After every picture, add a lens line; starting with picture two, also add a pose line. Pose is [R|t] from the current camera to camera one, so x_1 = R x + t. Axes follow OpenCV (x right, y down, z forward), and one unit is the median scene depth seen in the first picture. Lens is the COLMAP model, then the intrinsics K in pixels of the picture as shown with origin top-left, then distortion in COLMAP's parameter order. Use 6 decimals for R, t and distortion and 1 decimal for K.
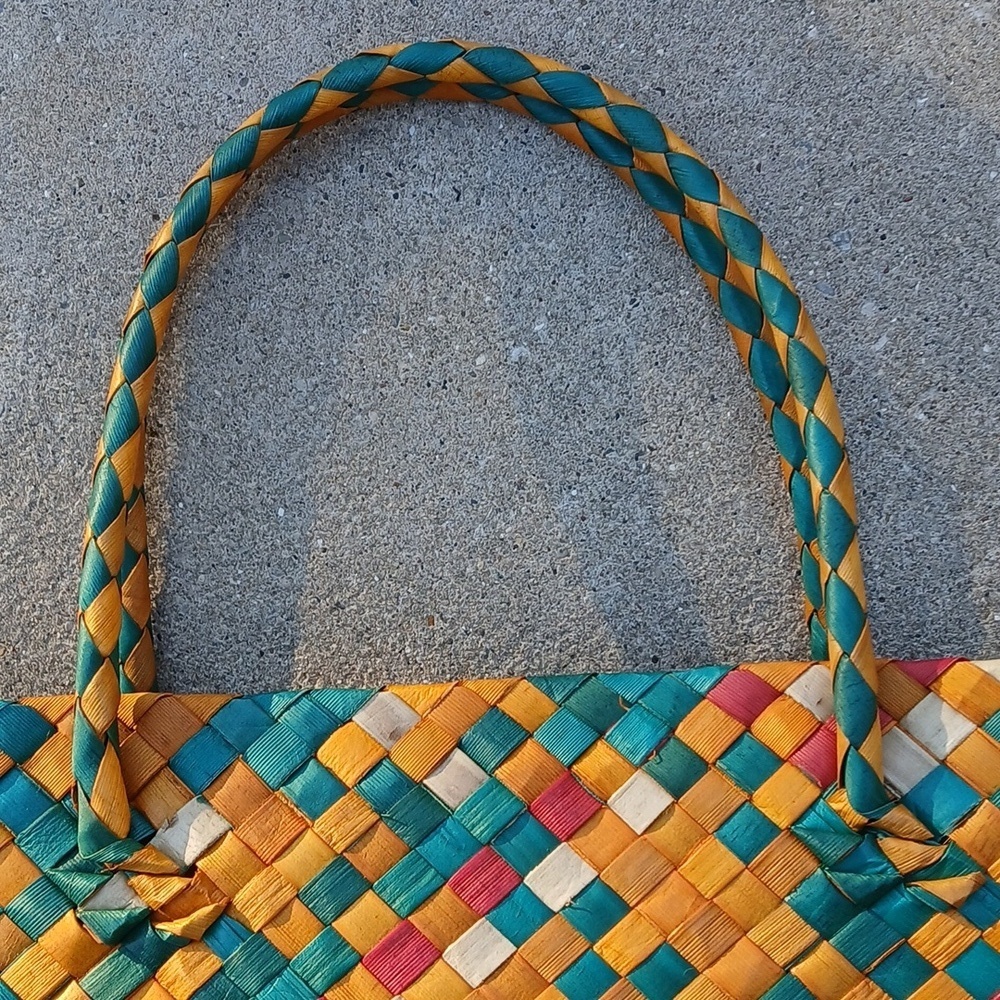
lens RADIAL K [[1680.7, 0, 500.0], [0, 1680.7, 500.0], [0, 0, 1]] dist [0.160272, -0.730651]
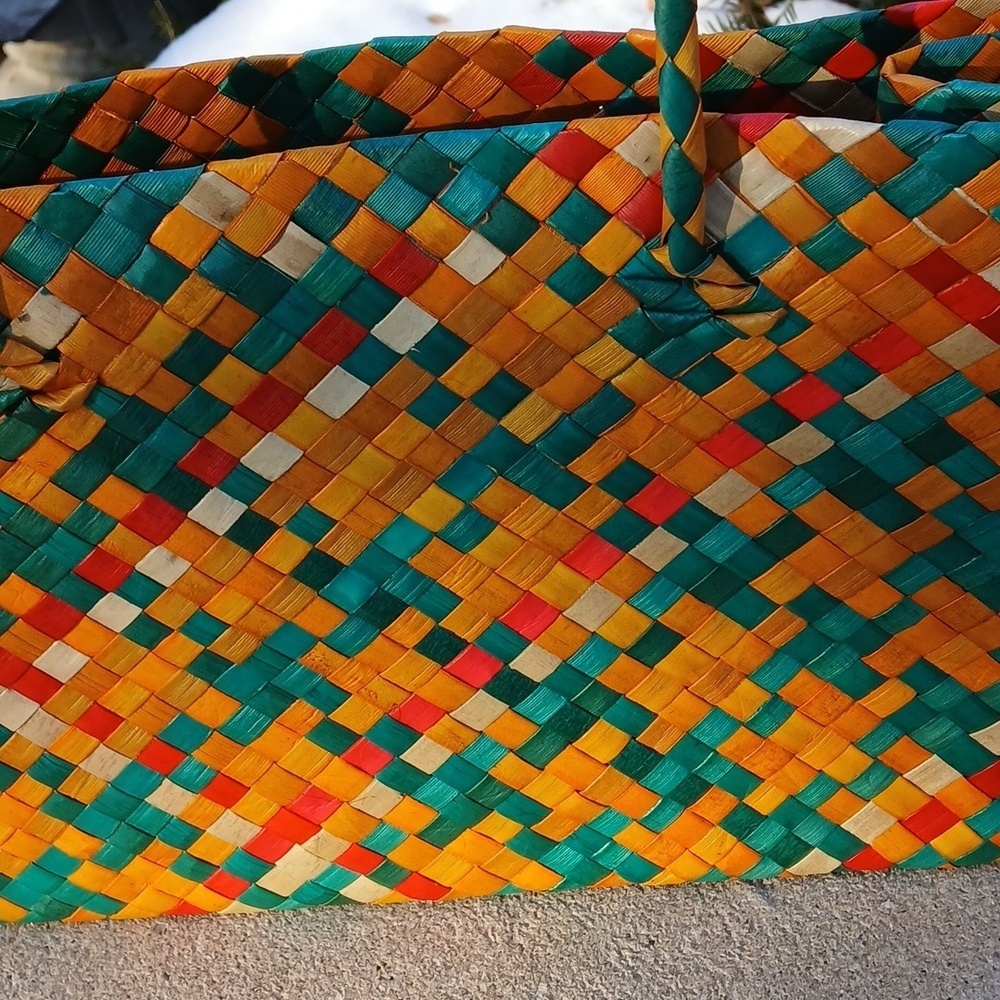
lens RADIAL K [[1680.7, 0, 500.0], [0, 1680.7, 500.0], [0, 0, 1]] dist [0.160272, -0.730651]
pose [[0.987340, -0.131847, 0.088186, -0.013416], [0.015134, 0.631722, 0.775047, -0.540559], [-0.157897, -0.763900, 0.625720, 0.231044]]
